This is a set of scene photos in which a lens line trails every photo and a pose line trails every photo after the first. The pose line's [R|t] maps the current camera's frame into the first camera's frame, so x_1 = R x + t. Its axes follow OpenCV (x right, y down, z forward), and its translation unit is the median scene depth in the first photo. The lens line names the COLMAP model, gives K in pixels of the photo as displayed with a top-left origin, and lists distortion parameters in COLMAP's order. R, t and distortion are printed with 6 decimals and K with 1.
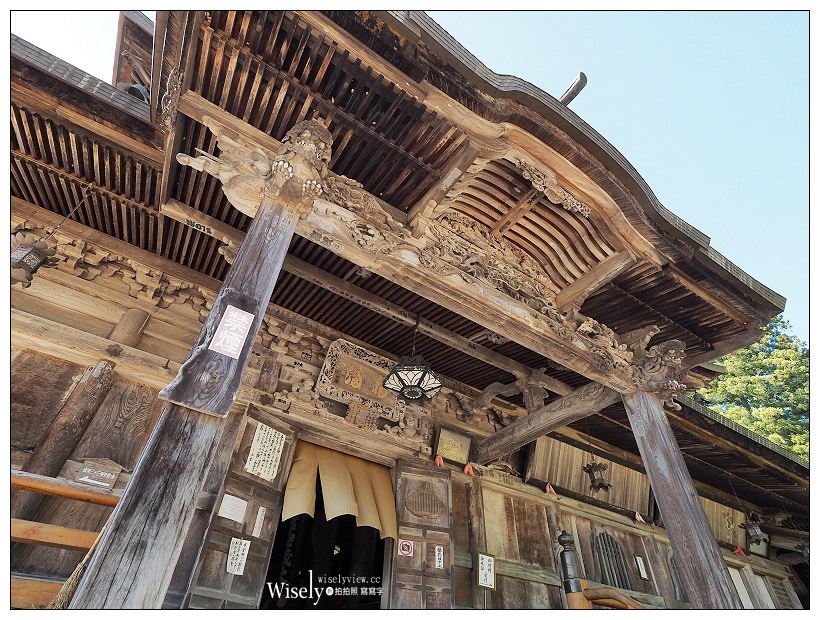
lens RADIAL K [[428.5, 0, 407.2], [0, 428.5, 311.4], [0, 0, 1]] dist [-0.003447, -0.000569]
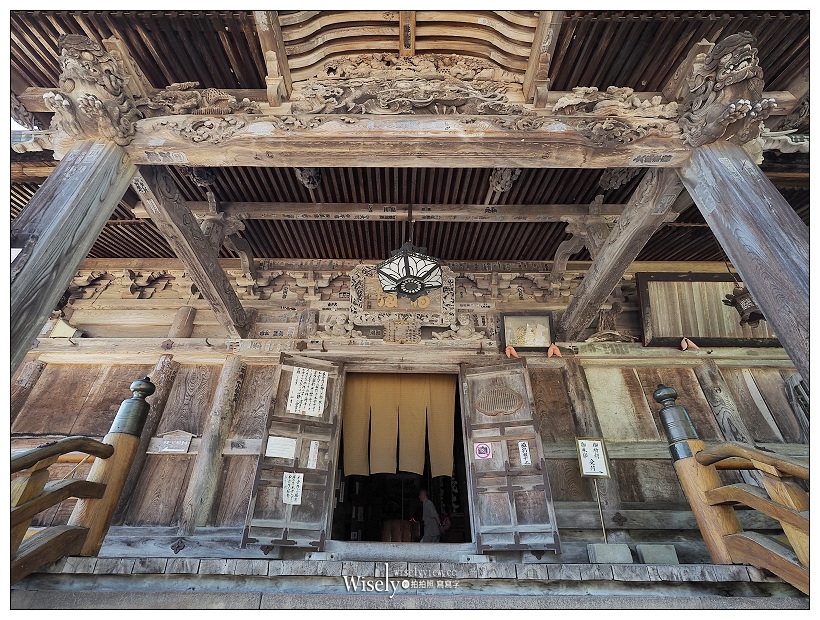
lens RADIAL K [[409.2, 0, 405.7], [0, 409.2, 312.0], [0, 0, 1]] dist [-0.005598, -0.000643]
pose [[0.839877, -0.341709, -0.421714, 0.303195], [0.386173, 0.922167, 0.021875, 0.196314], [0.381415, -0.181227, 0.906465, 0.211122]]
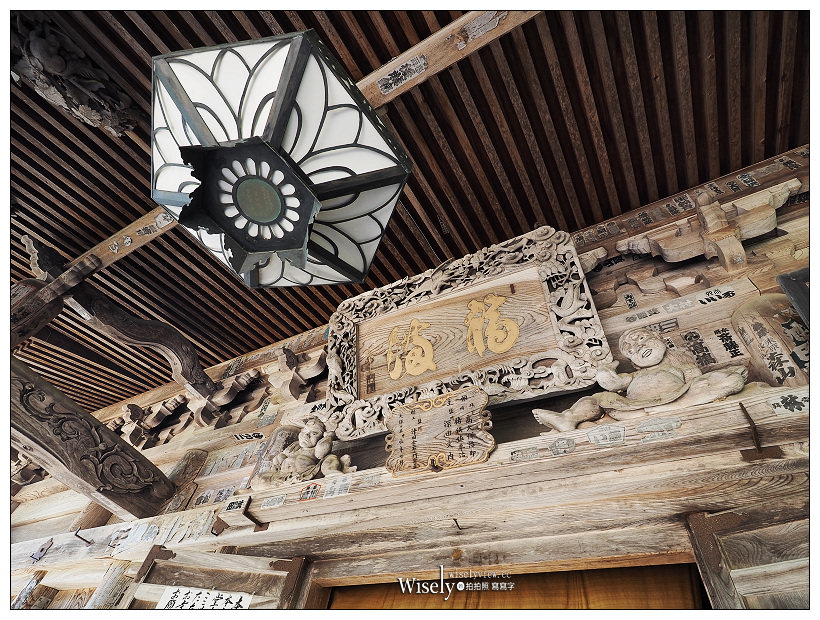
lens RADIAL K [[428.5, 0, 407.2], [0, 428.5, 311.4], [0, 0, 1]] dist [-0.003447, -0.000569]
pose [[0.456876, -0.689206, -0.562369, 0.113962], [0.496230, 0.722168, -0.481902, 0.329676], [0.738255, -0.058895, 0.671946, 0.819531]]
